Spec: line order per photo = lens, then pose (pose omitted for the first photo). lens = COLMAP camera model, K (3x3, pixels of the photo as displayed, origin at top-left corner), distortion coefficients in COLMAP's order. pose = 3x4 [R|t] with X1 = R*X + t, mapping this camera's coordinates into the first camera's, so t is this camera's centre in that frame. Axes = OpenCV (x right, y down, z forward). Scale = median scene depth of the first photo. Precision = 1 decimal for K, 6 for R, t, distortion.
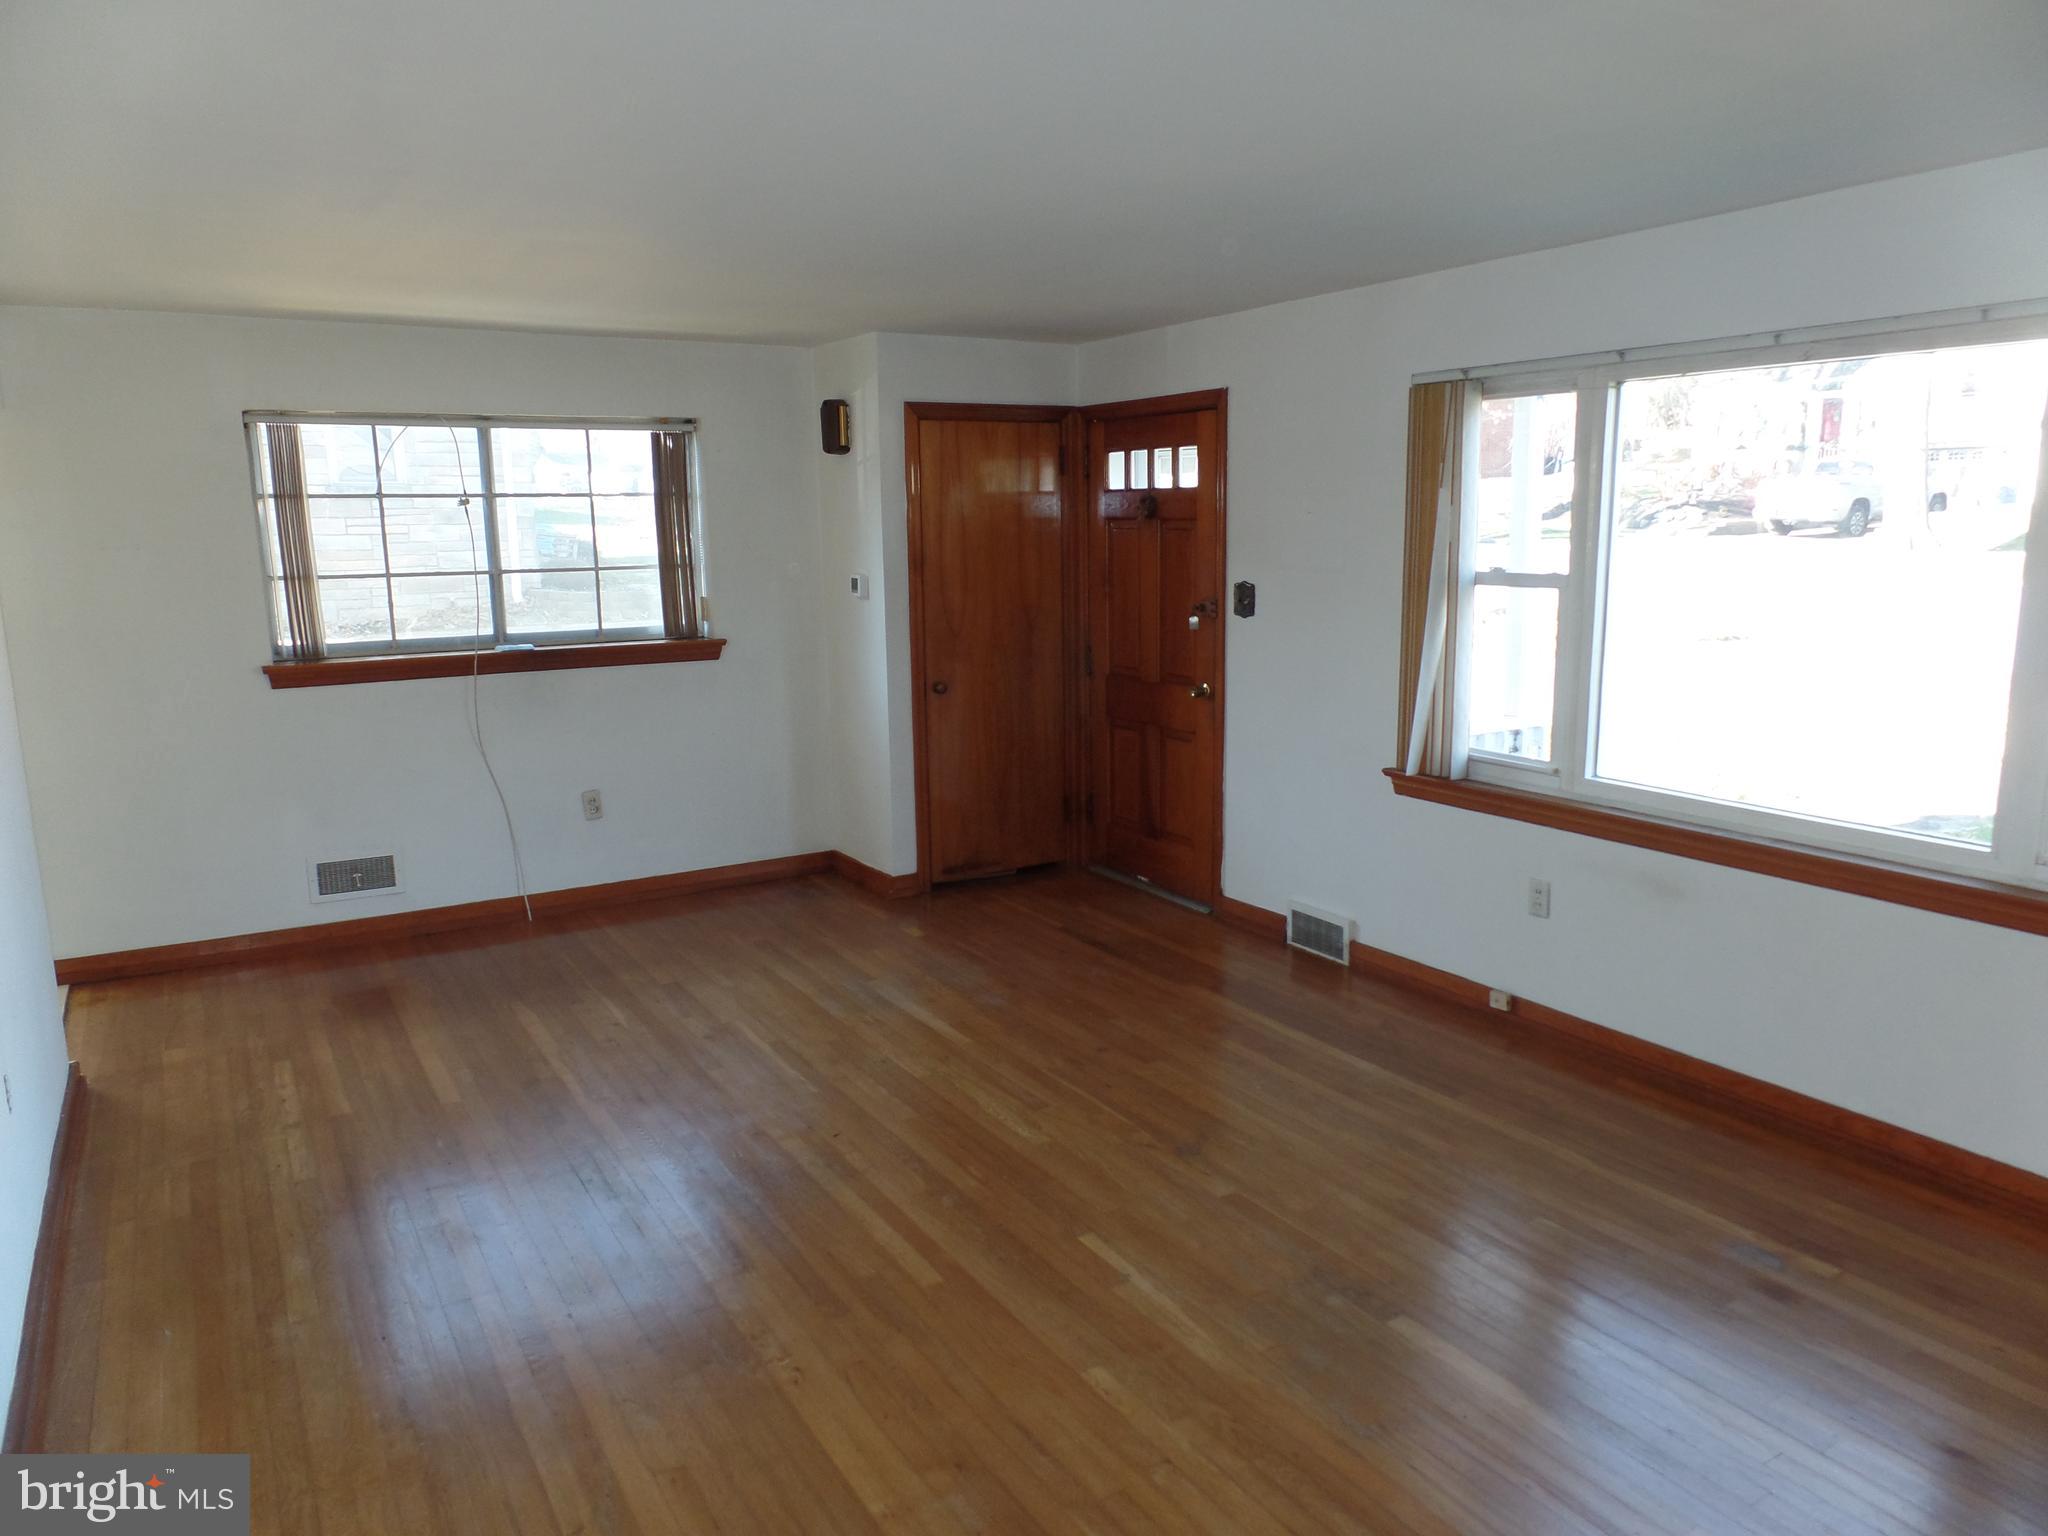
lens RADIAL K [[1381.6, 0, 1027.4], [0, 1381.6, 762.7], [0, 0, 1]] dist [-0.001449, 0.002544]
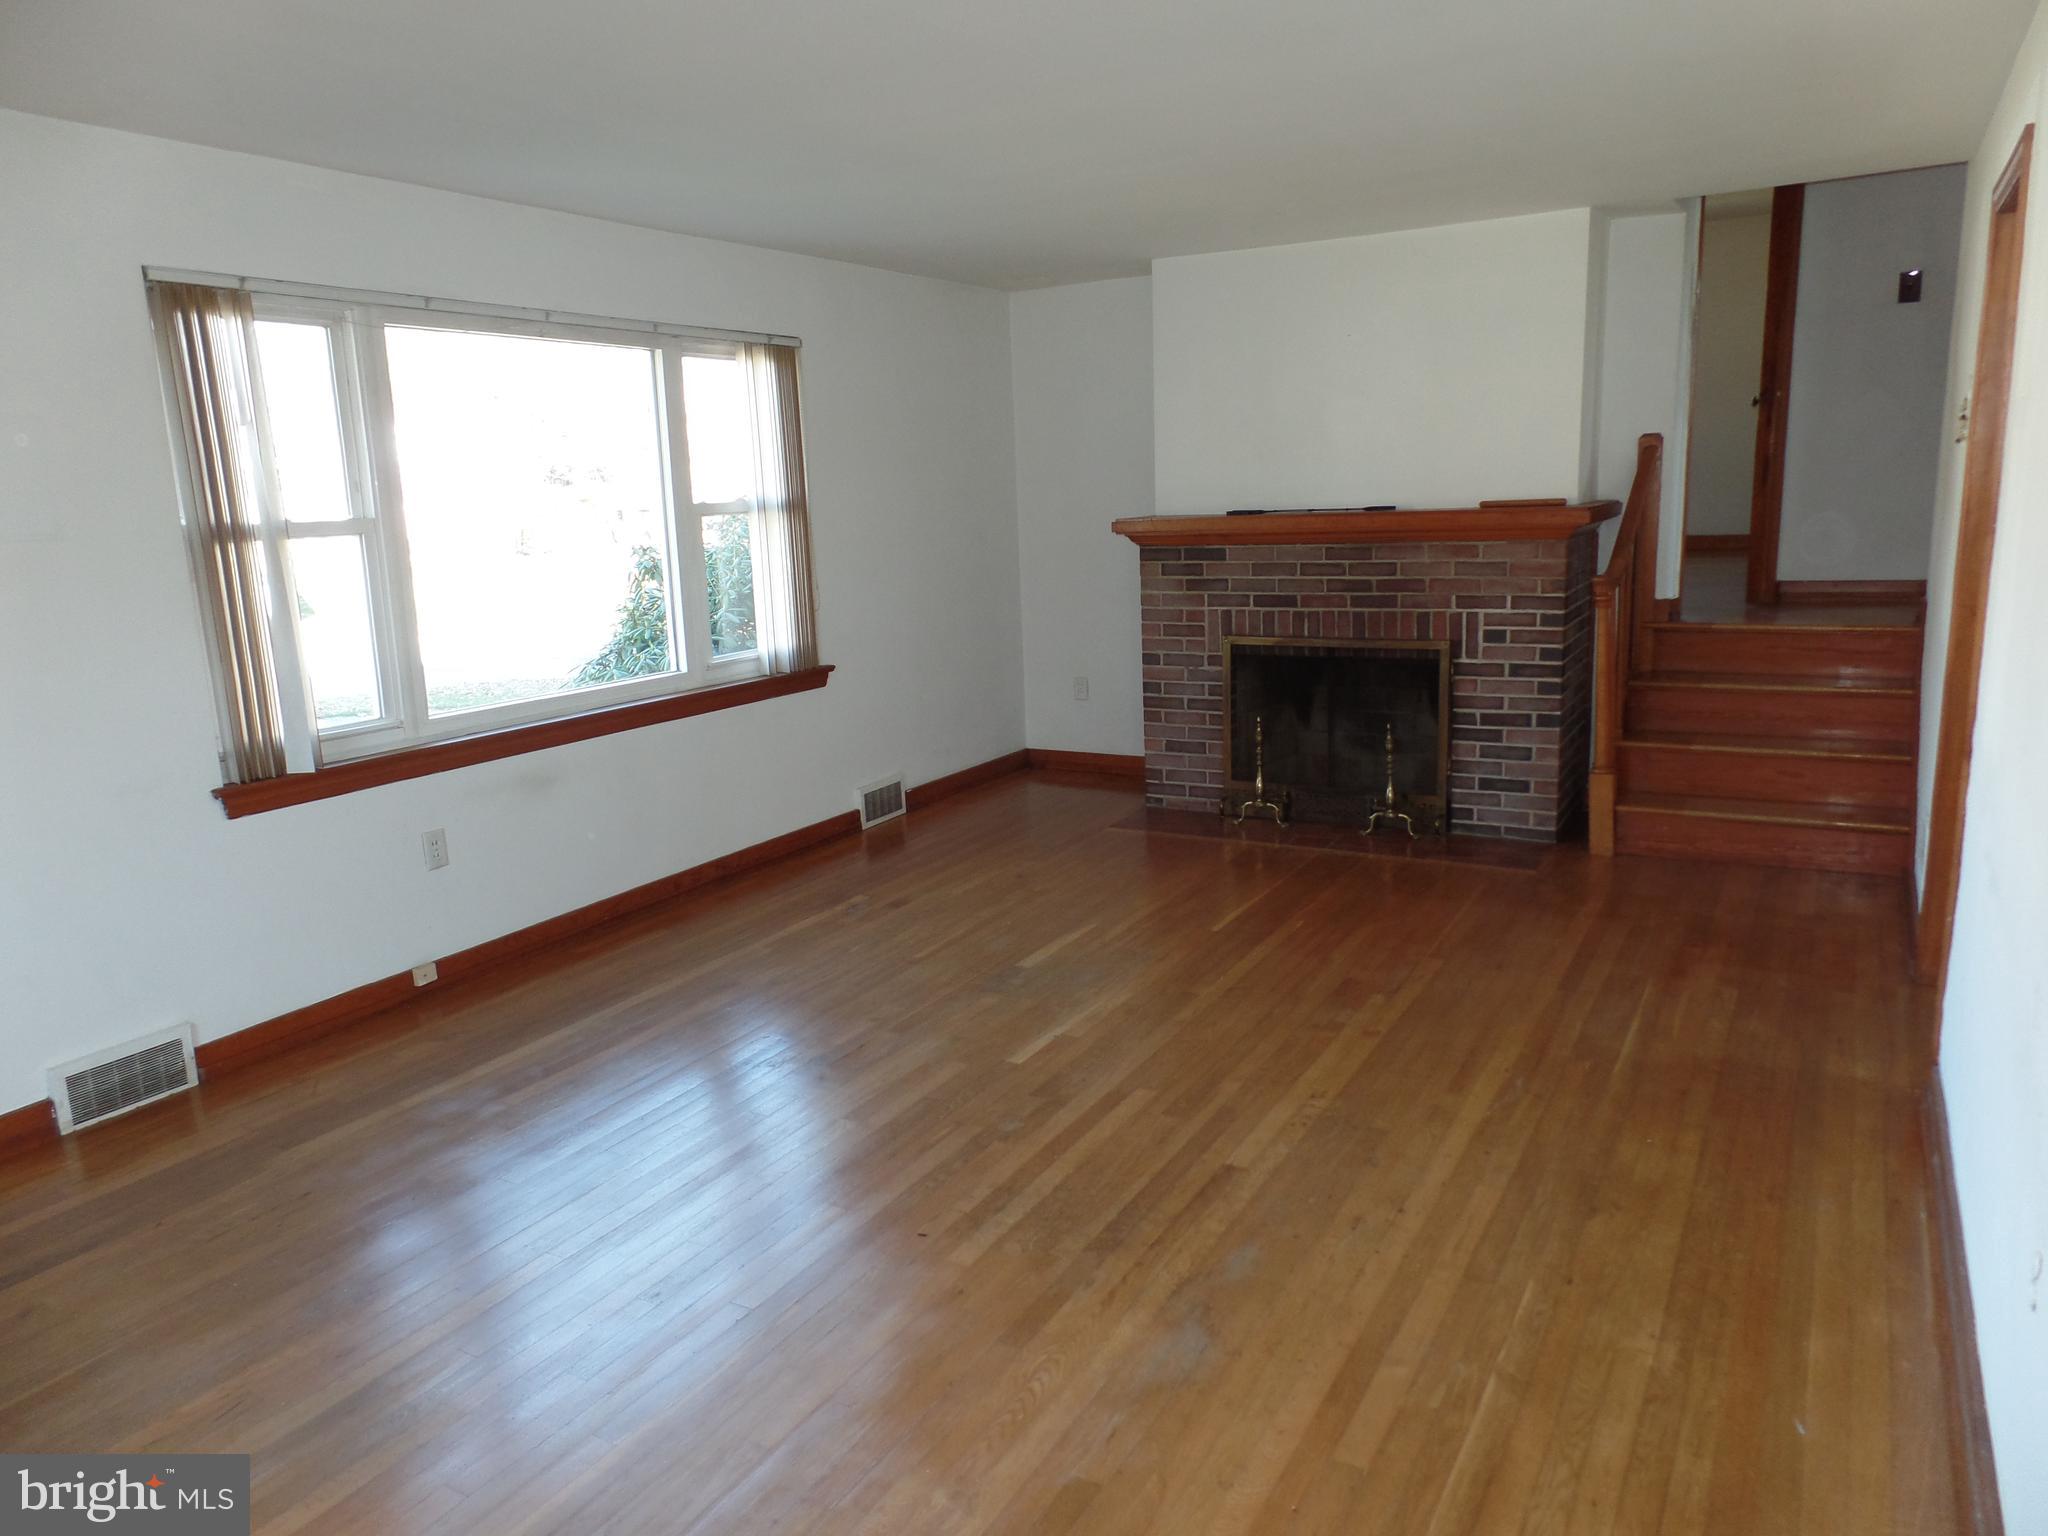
lens RADIAL K [[1381.6, 0, 1027.0], [0, 1381.6, 773.1], [0, 0, 1]] dist [-0.001449, 0.002544]
pose [[-0.470228, -0.148493, 0.869963, -0.684304], [0.200053, 0.942150, 0.268946, -0.135436], [-0.859572, 0.300505, -0.413319, 1.044676]]
